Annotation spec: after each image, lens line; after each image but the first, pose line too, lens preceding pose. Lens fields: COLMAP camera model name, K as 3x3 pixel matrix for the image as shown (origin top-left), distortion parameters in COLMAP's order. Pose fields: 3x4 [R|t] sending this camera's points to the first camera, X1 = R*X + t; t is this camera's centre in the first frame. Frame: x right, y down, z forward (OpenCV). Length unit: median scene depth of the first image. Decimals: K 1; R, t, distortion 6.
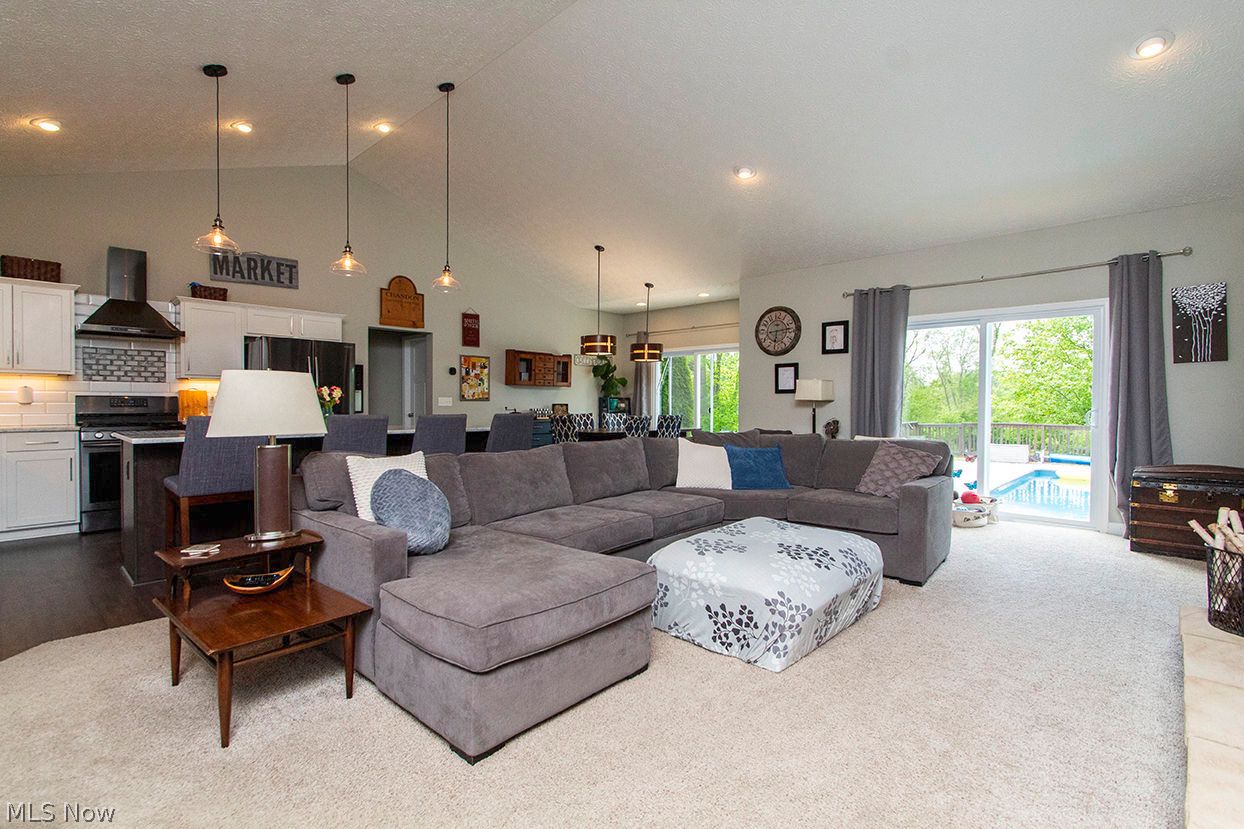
lens RADIAL K [[576.5, 0, 608.7], [0, 576.5, 401.7], [0, 0, 1]] dist [0.000440, -0.001696]
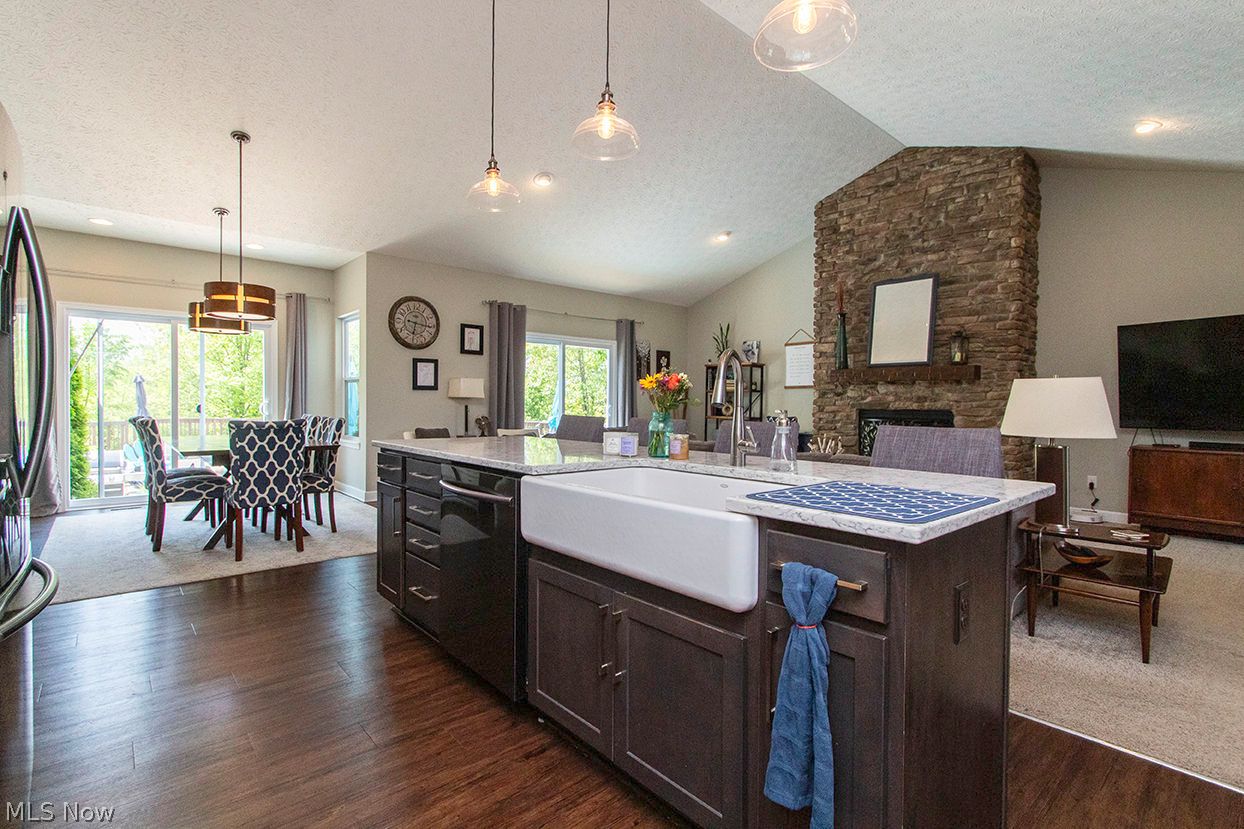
lens RADIAL K [[576.5, 0, 602.4], [0, 576.5, 410.7], [0, 0, 1]] dist [0.000440, -0.001696]
pose [[0.088595, -0.018071, 0.995904, -0.655454], [-0.011656, 0.999748, 0.019177, -0.001300], [-0.996000, -0.013307, 0.088362, 0.651504]]
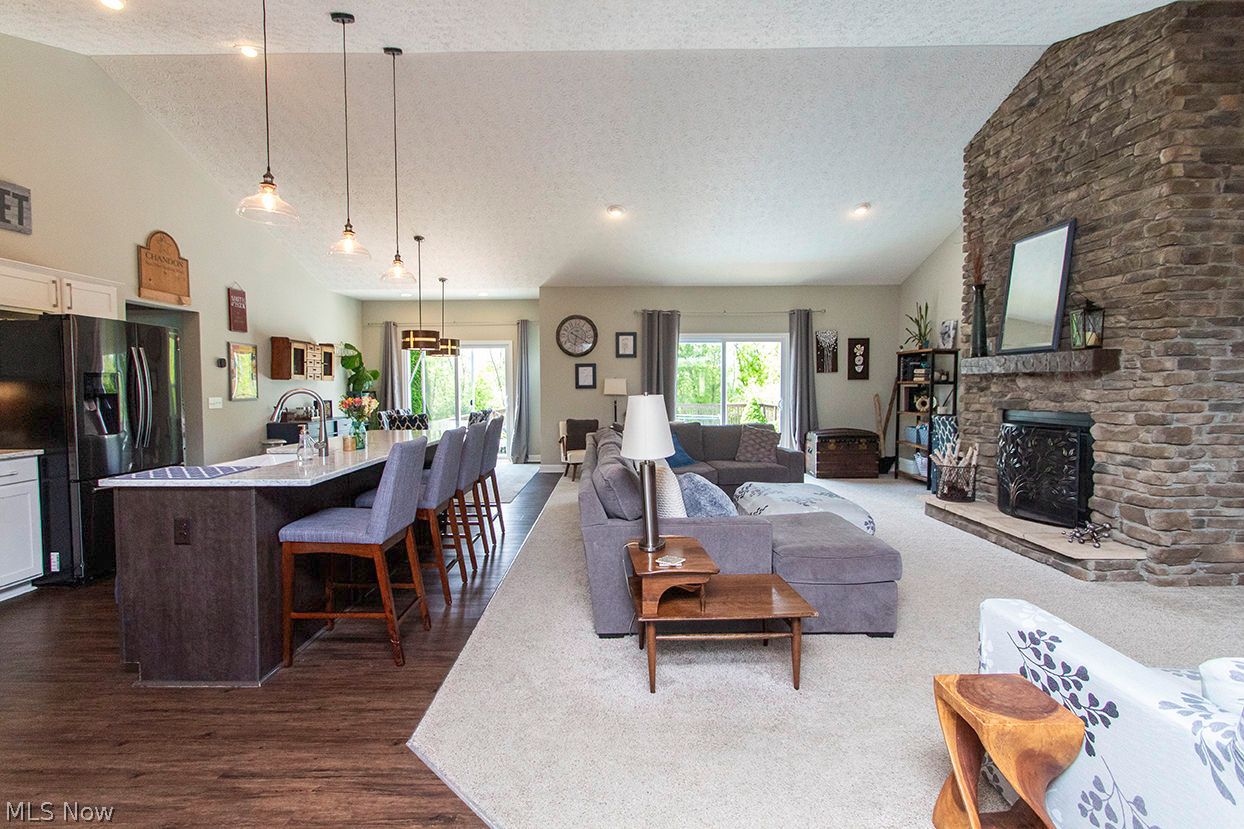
lens RADIAL K [[576.5, 0, 608.2], [0, 576.5, 409.3], [0, 0, 1]] dist [0.000440, -0.001696]
pose [[0.723403, -0.037828, 0.689389, -0.518646], [0.006393, 0.998822, 0.048099, -0.030068], [-0.690396, -0.030388, 0.722793, 0.095965]]
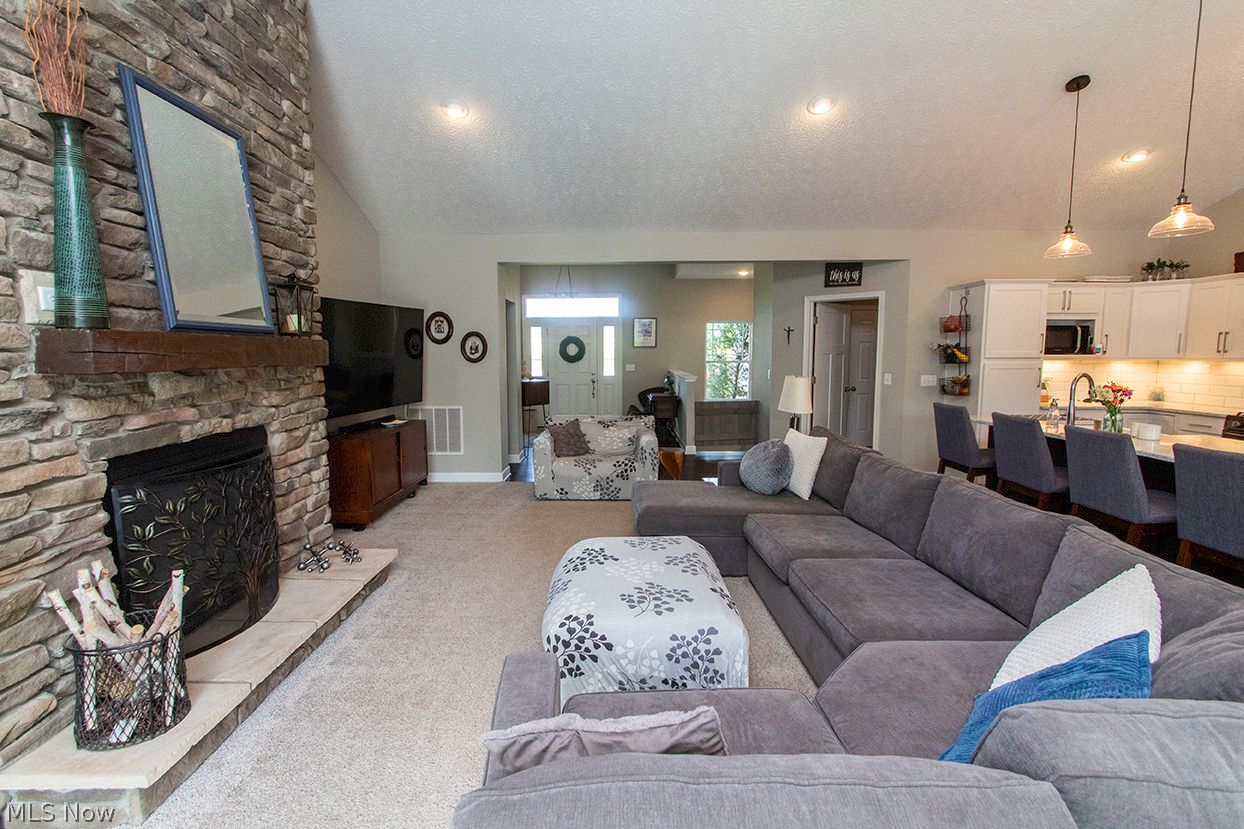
lens RADIAL K [[576.5, 0, 616.4], [0, 576.5, 411.3], [0, 0, 1]] dist [0.000440, -0.001696]
pose [[-0.714103, 0.069696, -0.696563, 0.415271], [0.001725, 0.995204, 0.097809, -0.046207], [0.700039, 0.068644, -0.710798, 0.711725]]
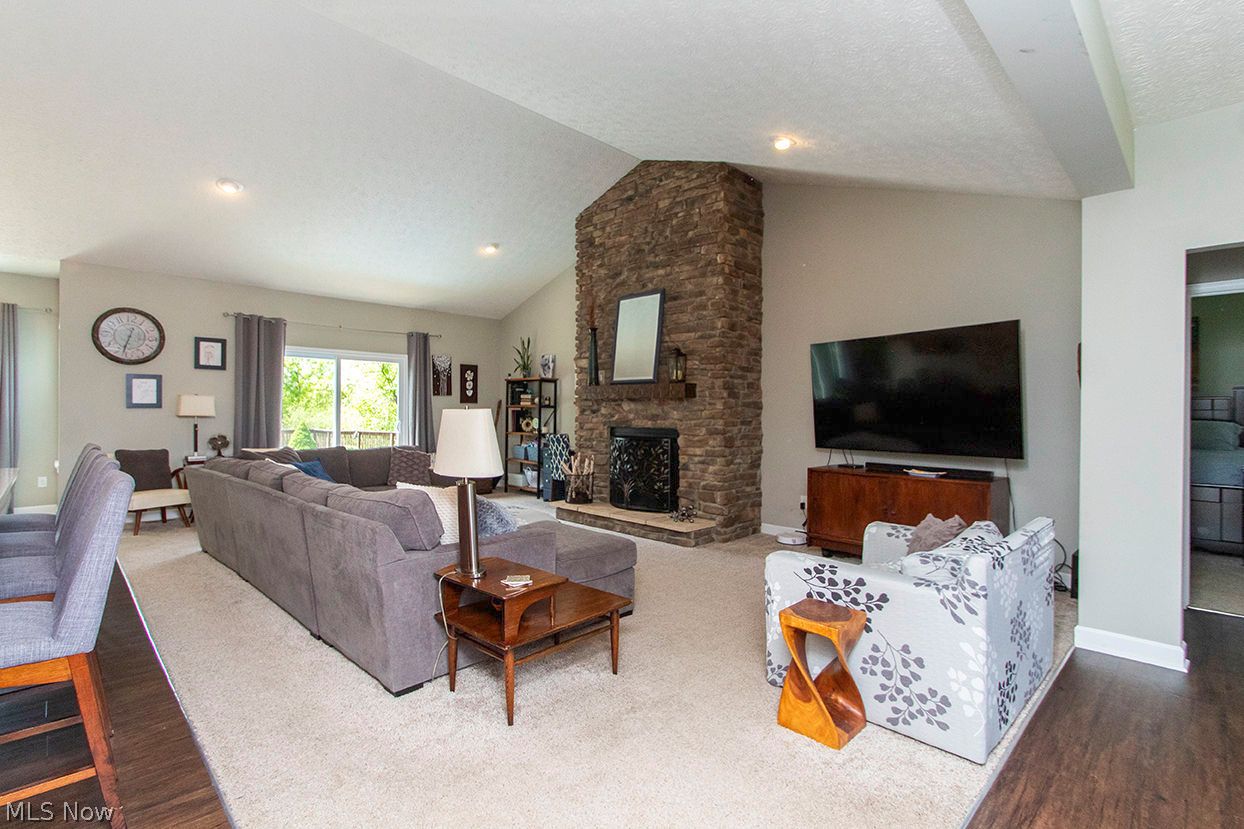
lens RADIAL K [[576.5, 0, 604.5], [0, 576.5, 409.0], [0, 0, 1]] dist [0.000440, -0.001696]
pose [[0.033529, -0.000634, 0.999438, -0.591641], [-0.009216, 0.999957, 0.000943, -0.021355], [-0.999395, -0.009242, 0.033522, 0.267311]]
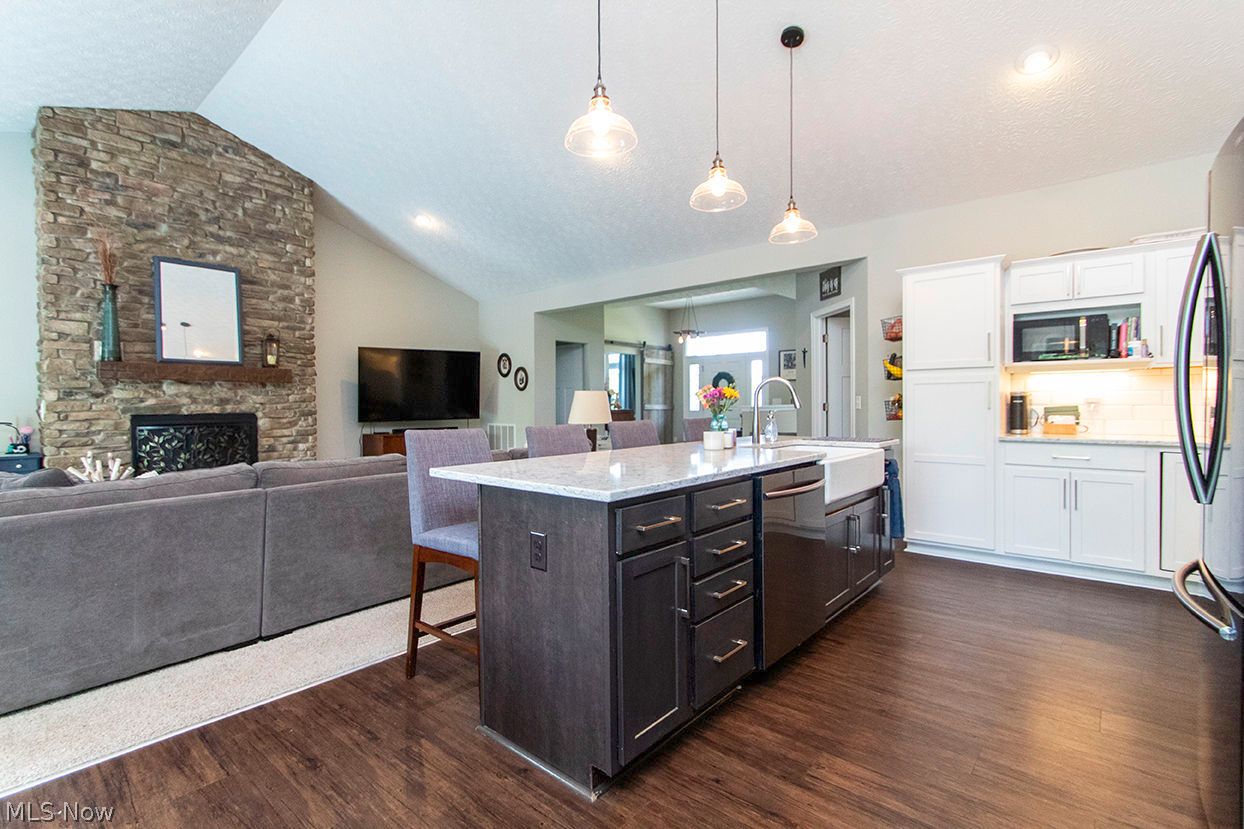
lens RADIAL K [[576.5, 0, 612.9], [0, 576.5, 411.3], [0, 0, 1]] dist [0.000440, -0.001696]
pose [[-0.998057, 0.002347, -0.062258, -0.202010], [0.001700, 0.999944, 0.010446, -0.001804], [0.062279, 0.010320, -0.998005, 1.108994]]
